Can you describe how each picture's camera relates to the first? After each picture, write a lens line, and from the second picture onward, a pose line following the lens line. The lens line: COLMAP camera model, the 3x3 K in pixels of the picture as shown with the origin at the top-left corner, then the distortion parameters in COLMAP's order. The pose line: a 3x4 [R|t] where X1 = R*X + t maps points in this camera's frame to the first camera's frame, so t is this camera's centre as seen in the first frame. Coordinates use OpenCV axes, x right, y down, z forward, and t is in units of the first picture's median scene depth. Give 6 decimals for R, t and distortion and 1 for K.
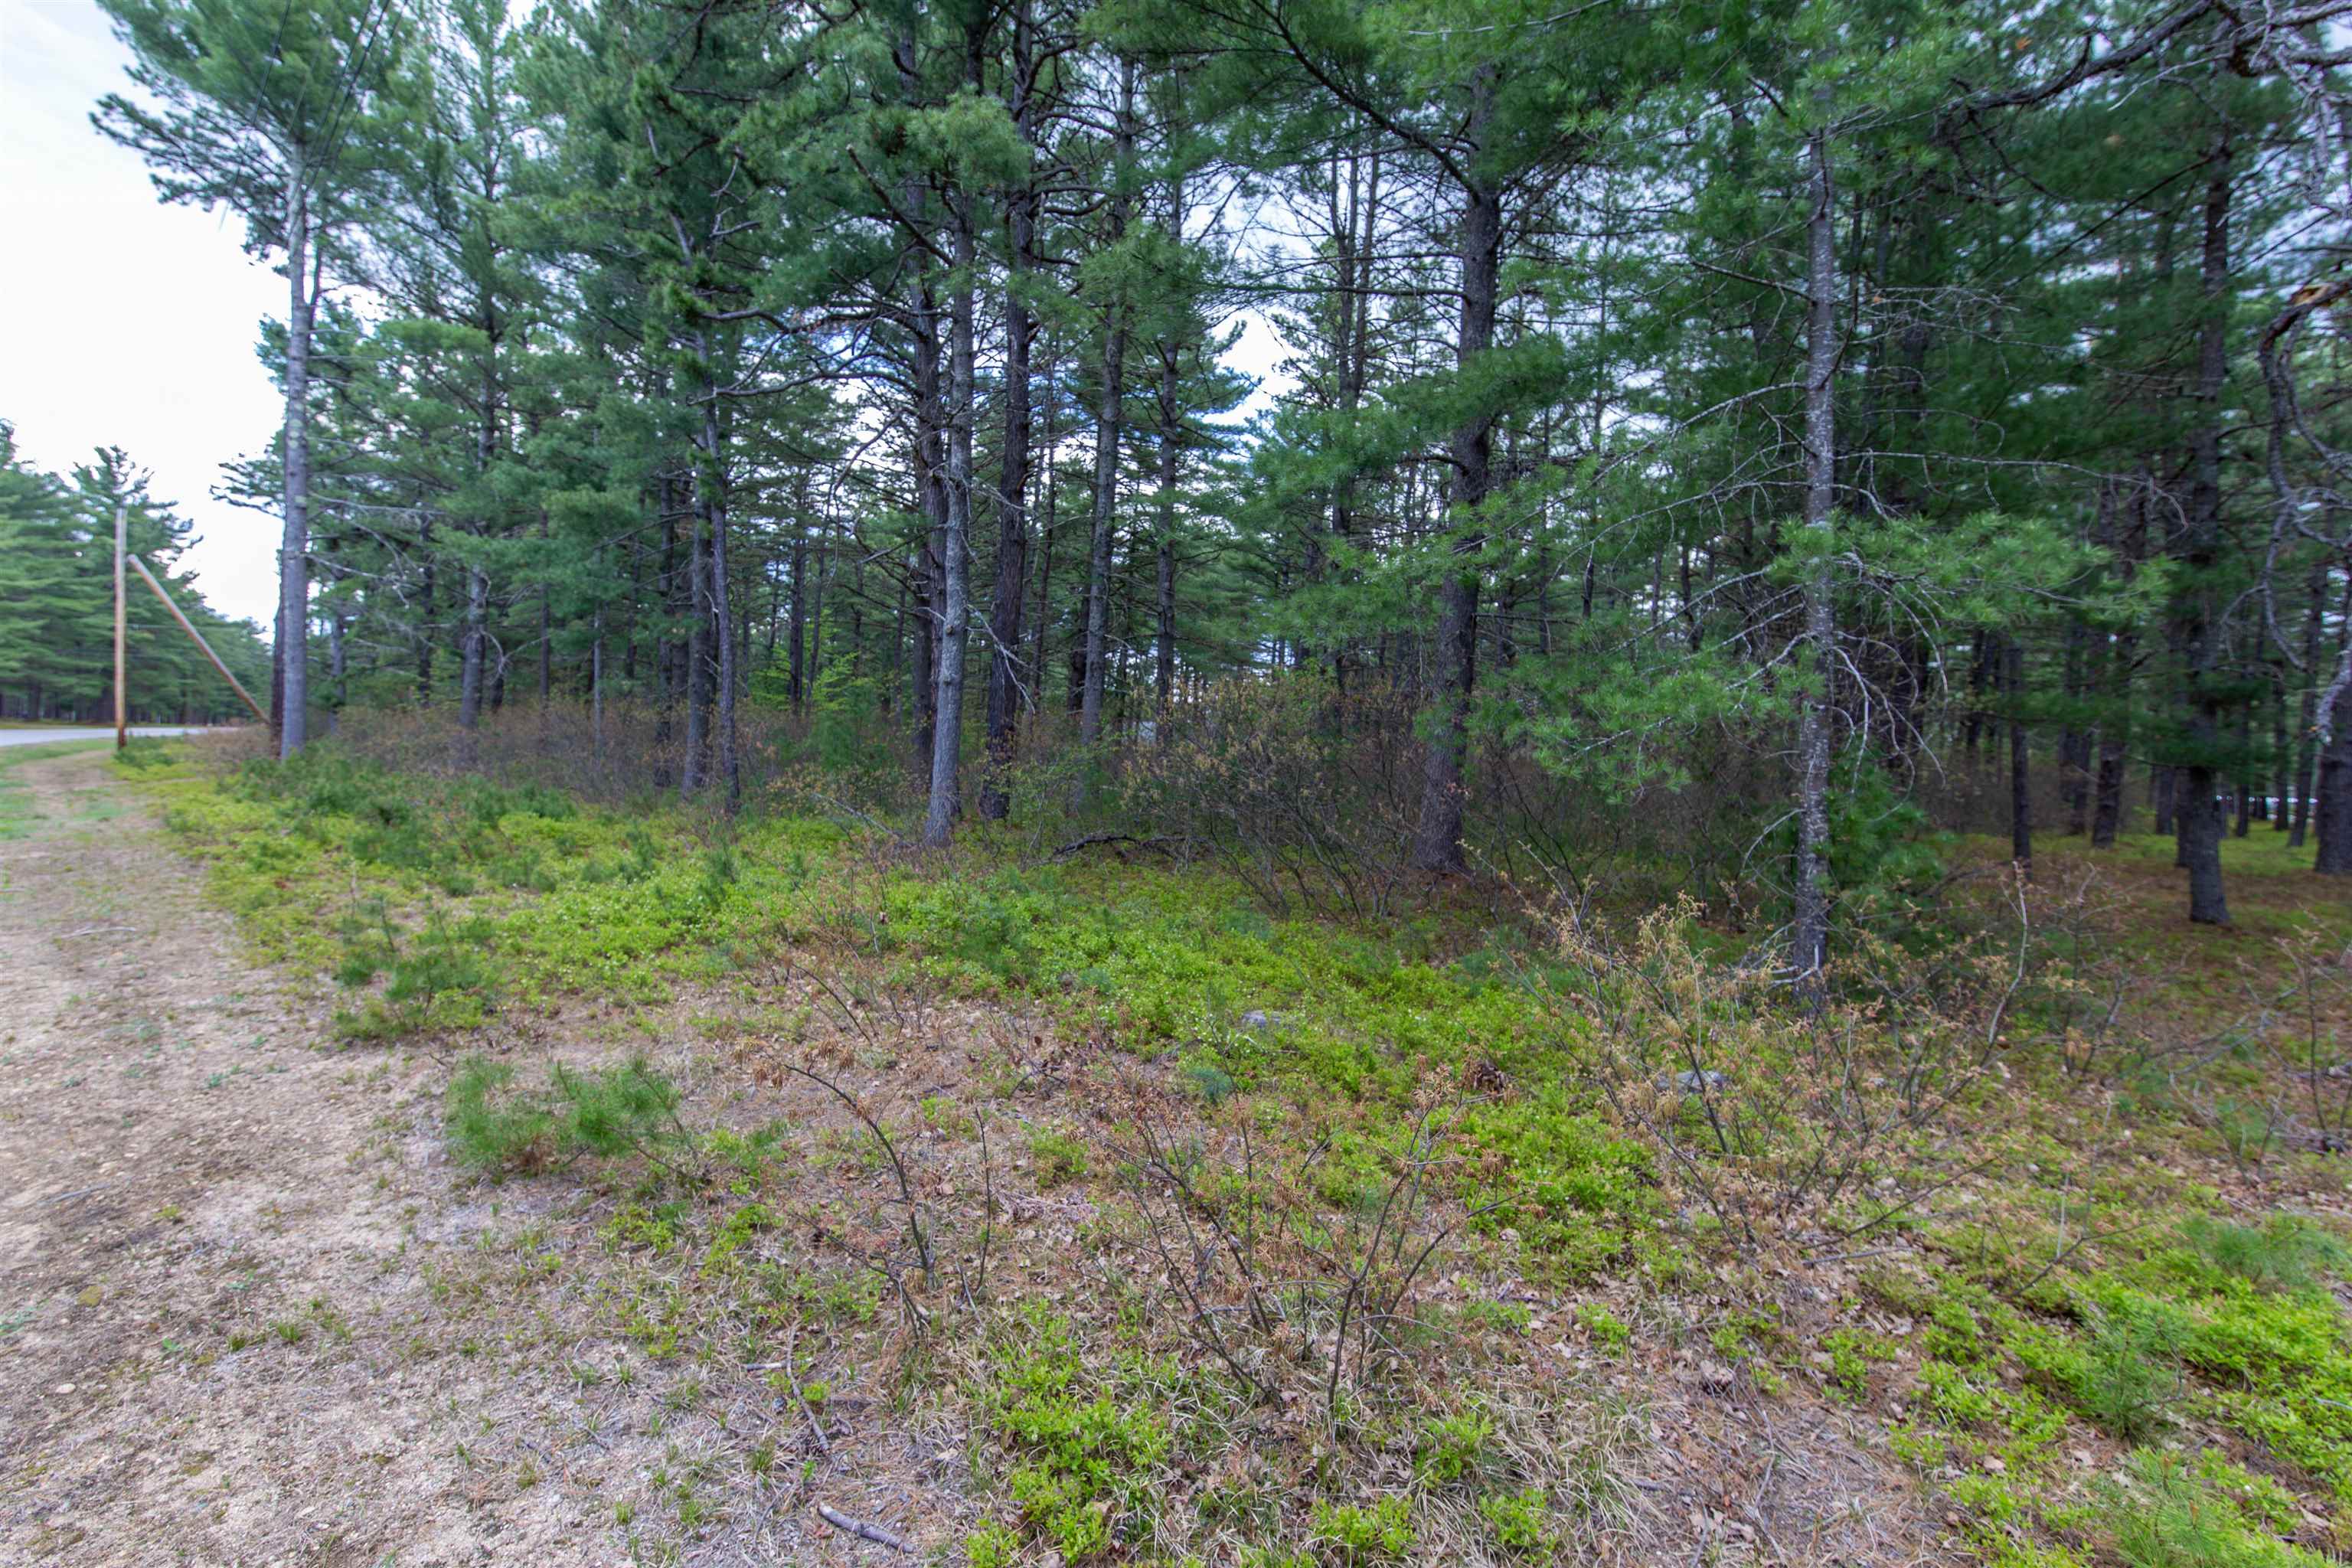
lens RADIAL K [[1017.6, 0, 1176.0], [0, 1017.6, 784.0], [0, 0, 1]] dist [0.003378, 0.000322]
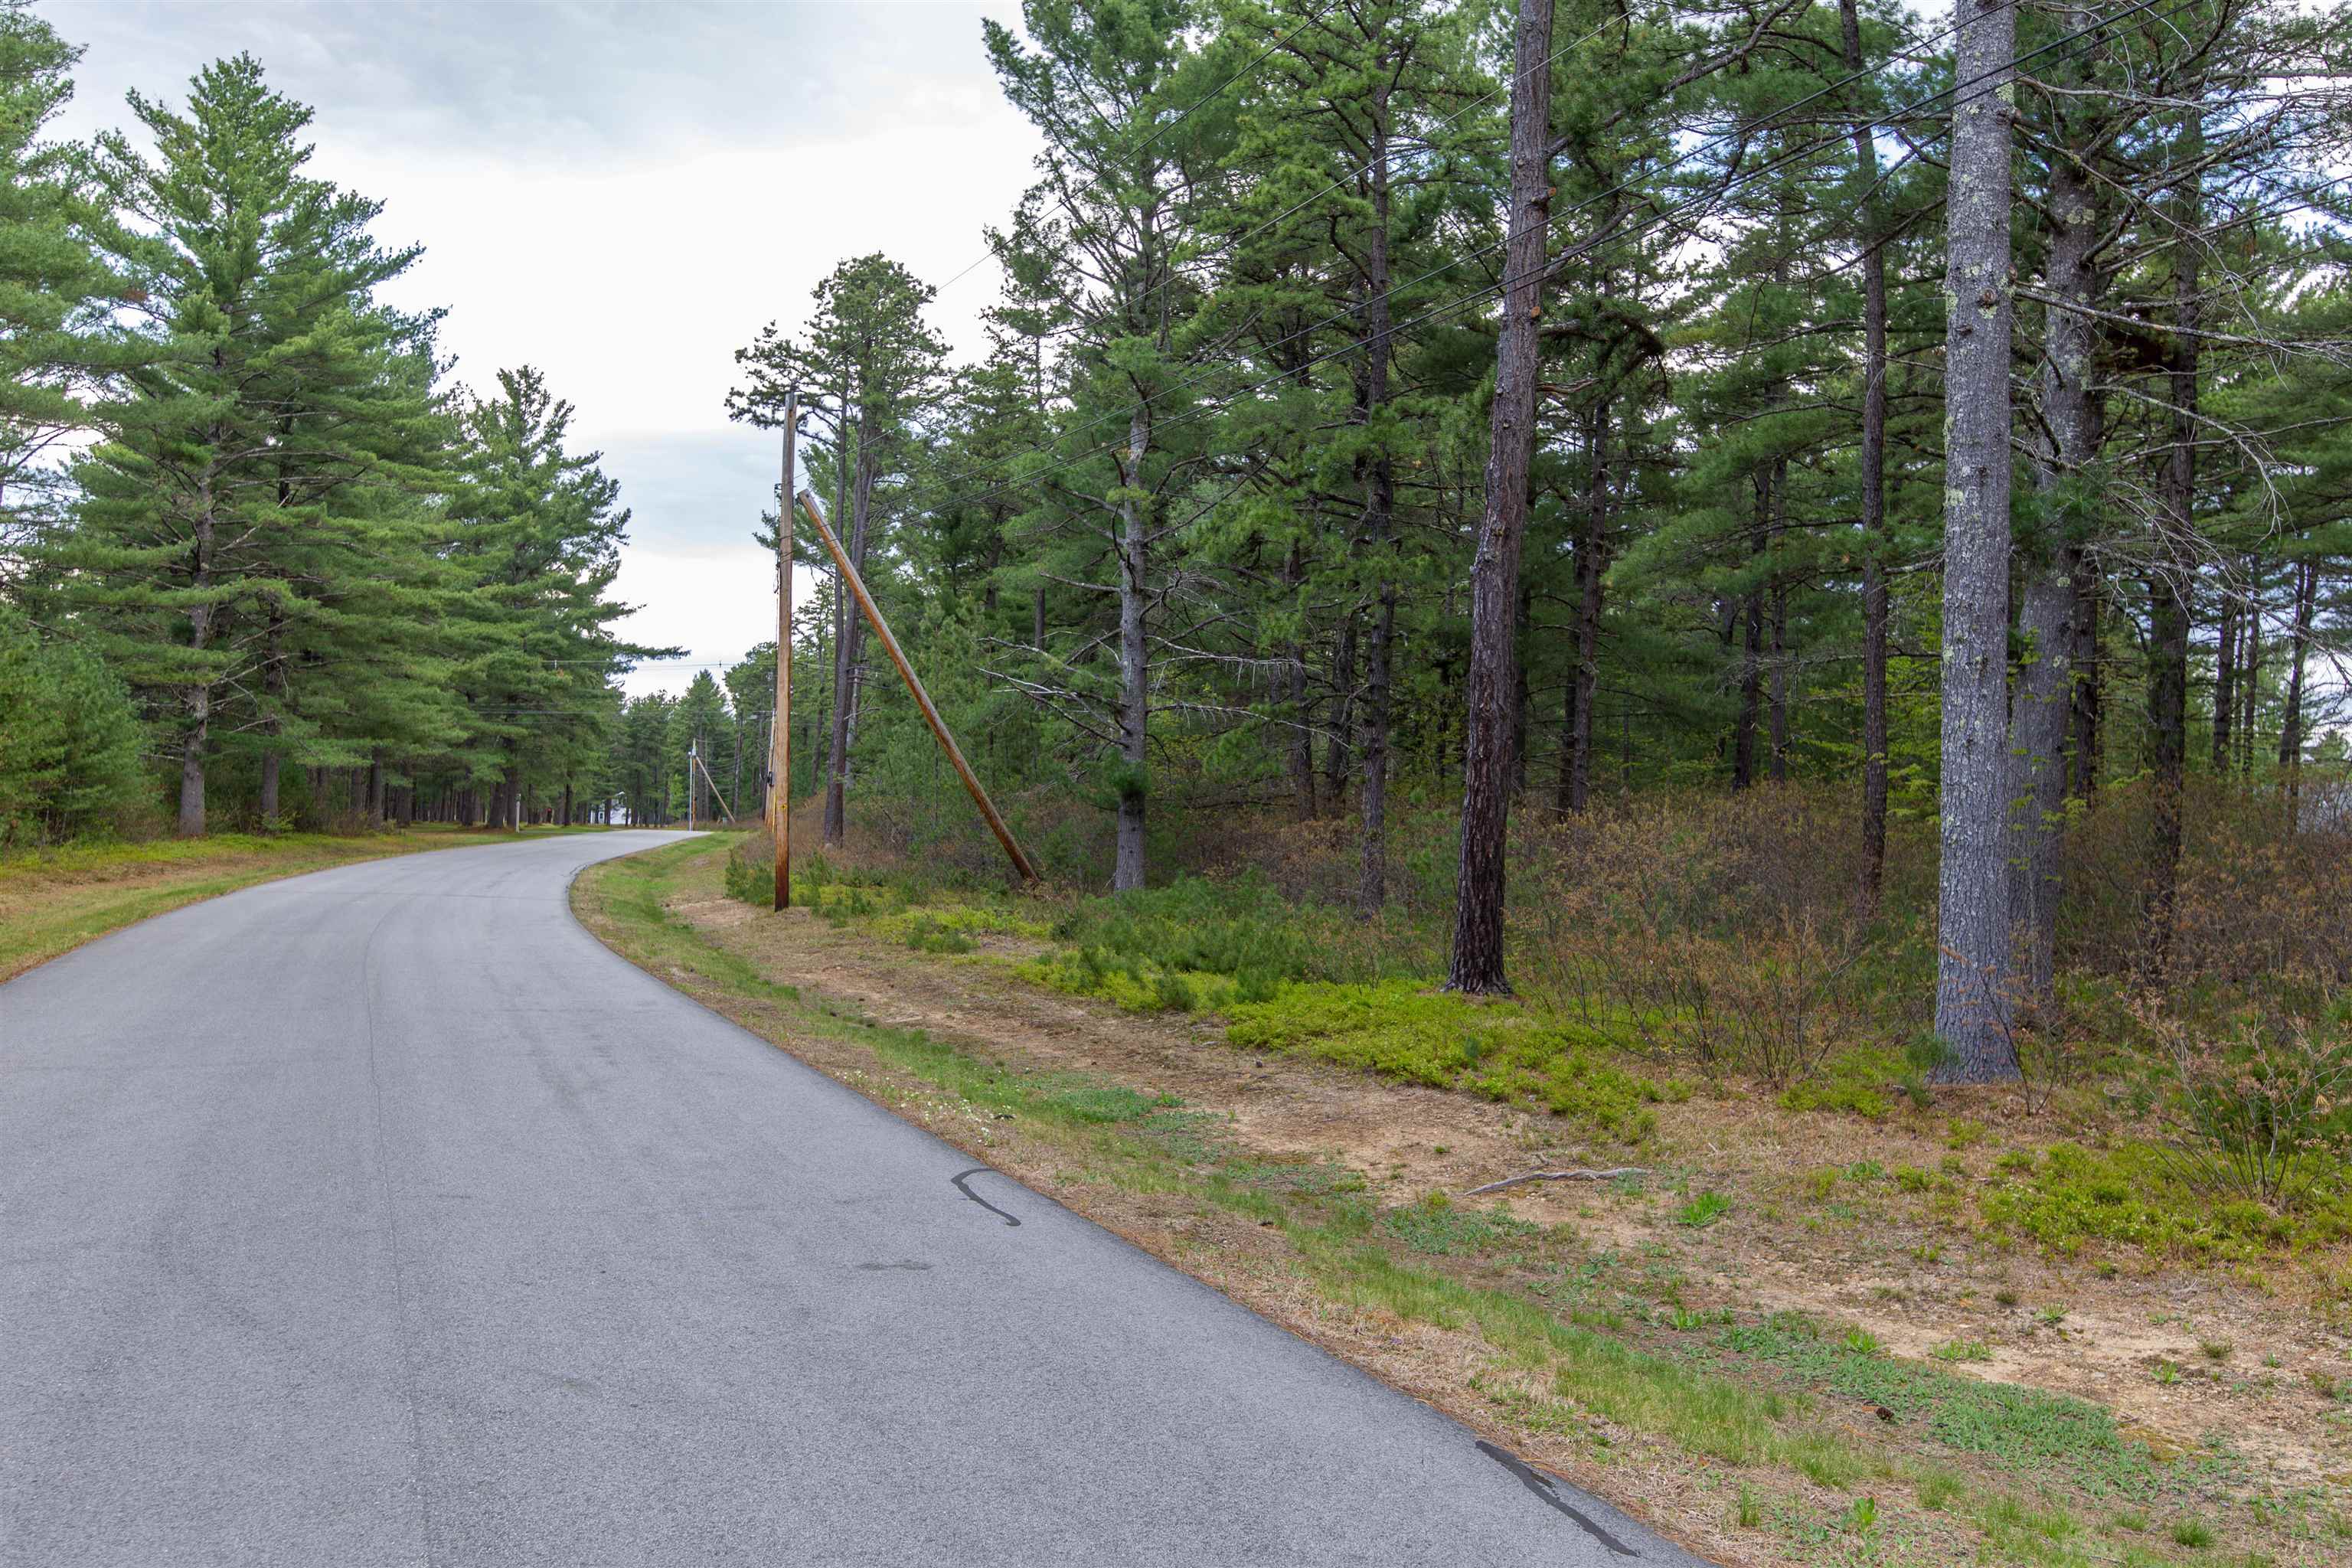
lens RADIAL K [[1981.2, 0, 1176.0], [0, 1981.2, 784.0], [0, 0, 1]] dist [-0.003659, -0.002391]
pose [[0.911100, -0.026900, -0.411307, -0.302903], [0.000621, 0.997957, -0.063891, -0.018188], [0.412185, 0.057956, 0.909255, 0.158236]]
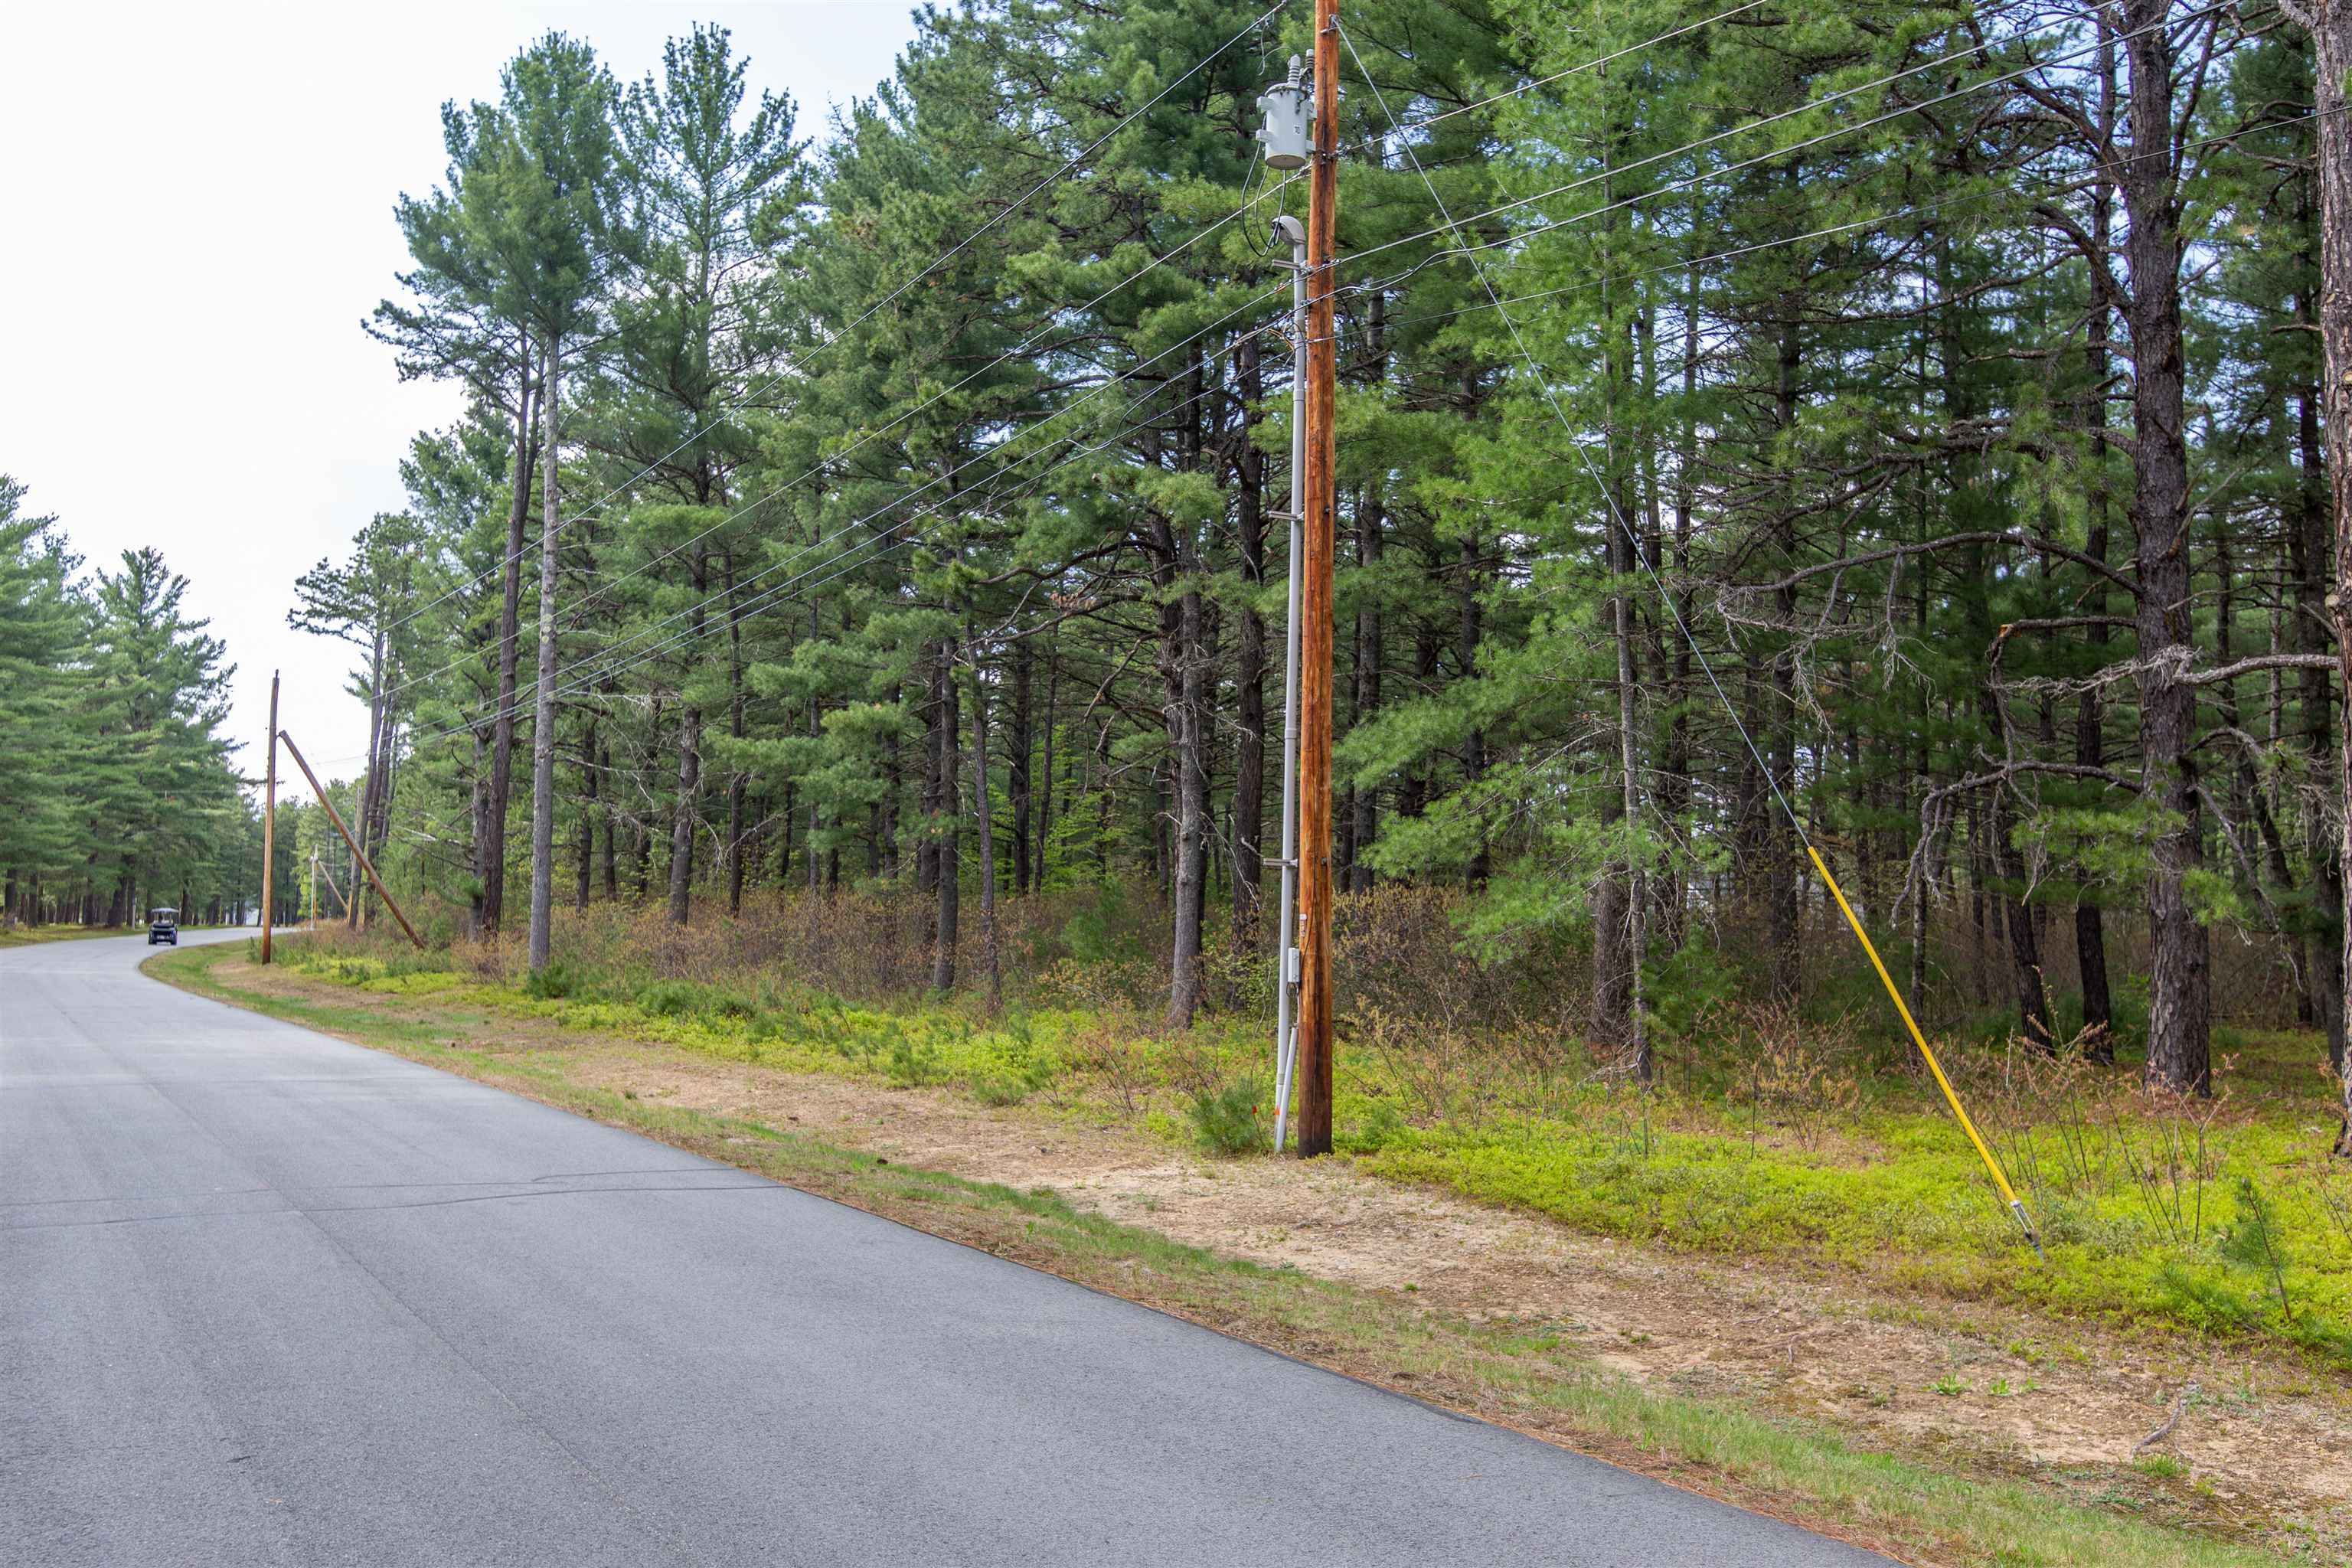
lens RADIAL K [[1981.2, 0, 1176.0], [0, 1981.2, 784.0], [0, 0, 1]] dist [-0.003659, -0.002391]
pose [[0.962648, -0.045000, -0.266989, 0.066619], [0.016176, 0.993889, -0.109194, 0.004507], [0.270271, 0.100796, 0.957493, -0.203710]]
